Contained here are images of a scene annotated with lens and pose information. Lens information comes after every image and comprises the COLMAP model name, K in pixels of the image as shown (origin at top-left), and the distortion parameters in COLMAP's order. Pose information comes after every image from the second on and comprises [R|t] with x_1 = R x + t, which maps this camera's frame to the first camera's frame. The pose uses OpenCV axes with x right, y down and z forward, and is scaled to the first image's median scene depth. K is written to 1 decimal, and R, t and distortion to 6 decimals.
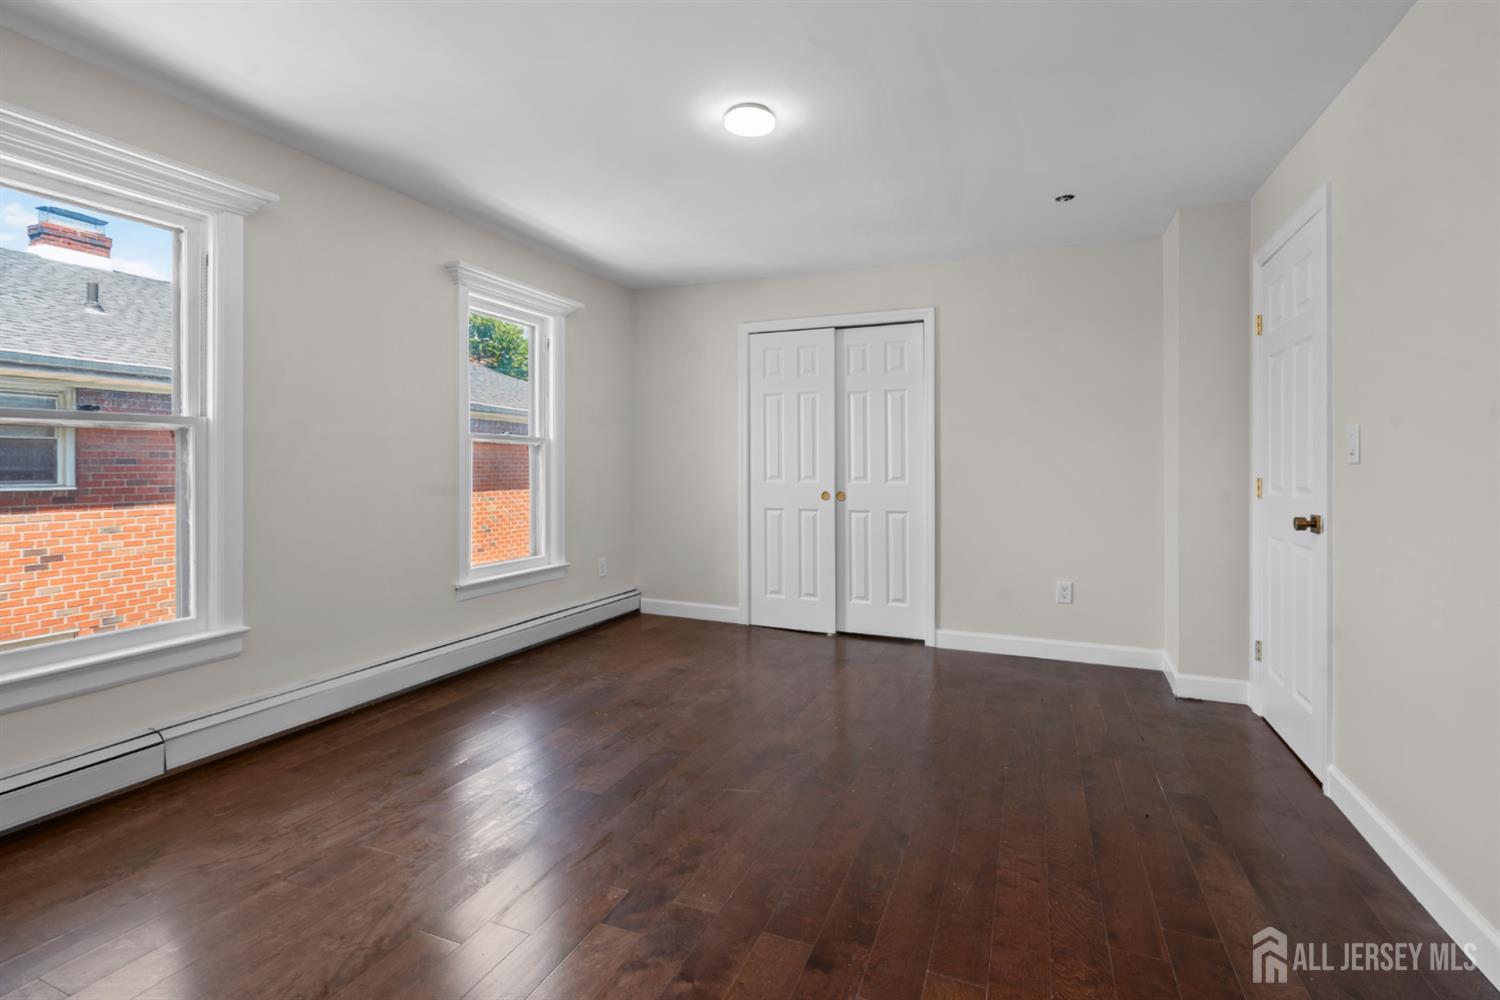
lens RADIAL K [[727.6, 0, 730.8], [0, 727.6, 456.2], [0, 0, 1]] dist [0.000712, 0.000033]
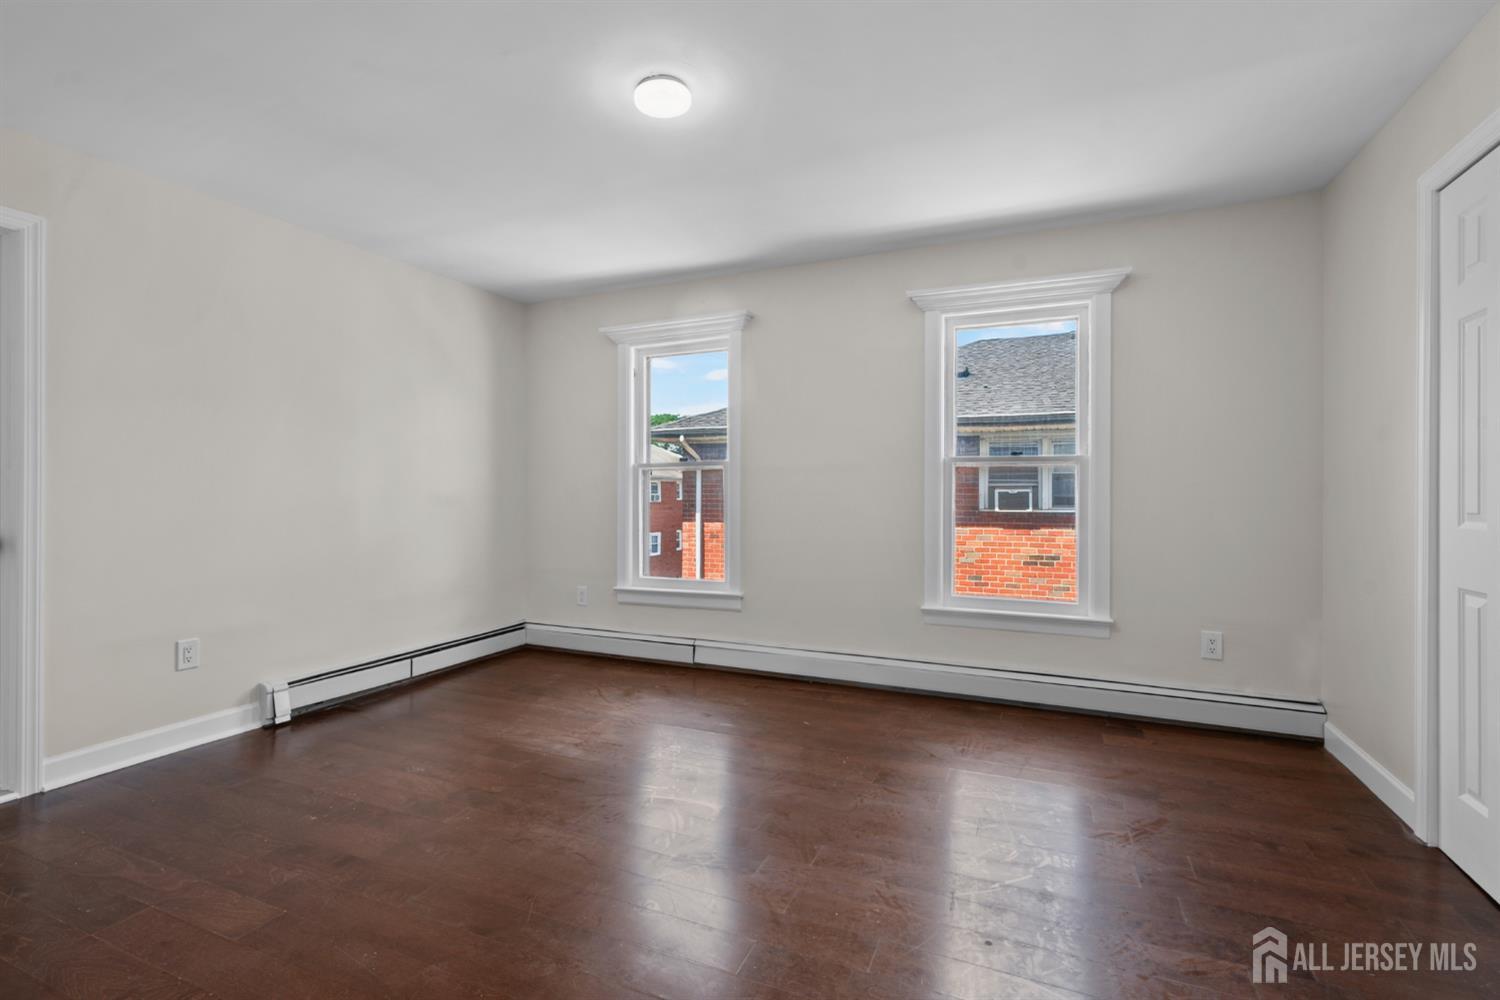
lens RADIAL K [[669.0, 0, 723.1], [0, 669.0, 493.4], [0, 0, 1]] dist [-0.000631, -0.000028]
pose [[-0.019858, -0.004311, -0.999794, 0.740211], [0.004848, 0.999979, -0.004408, 0.025816], [0.999791, -0.004935, -0.019837, 0.963717]]
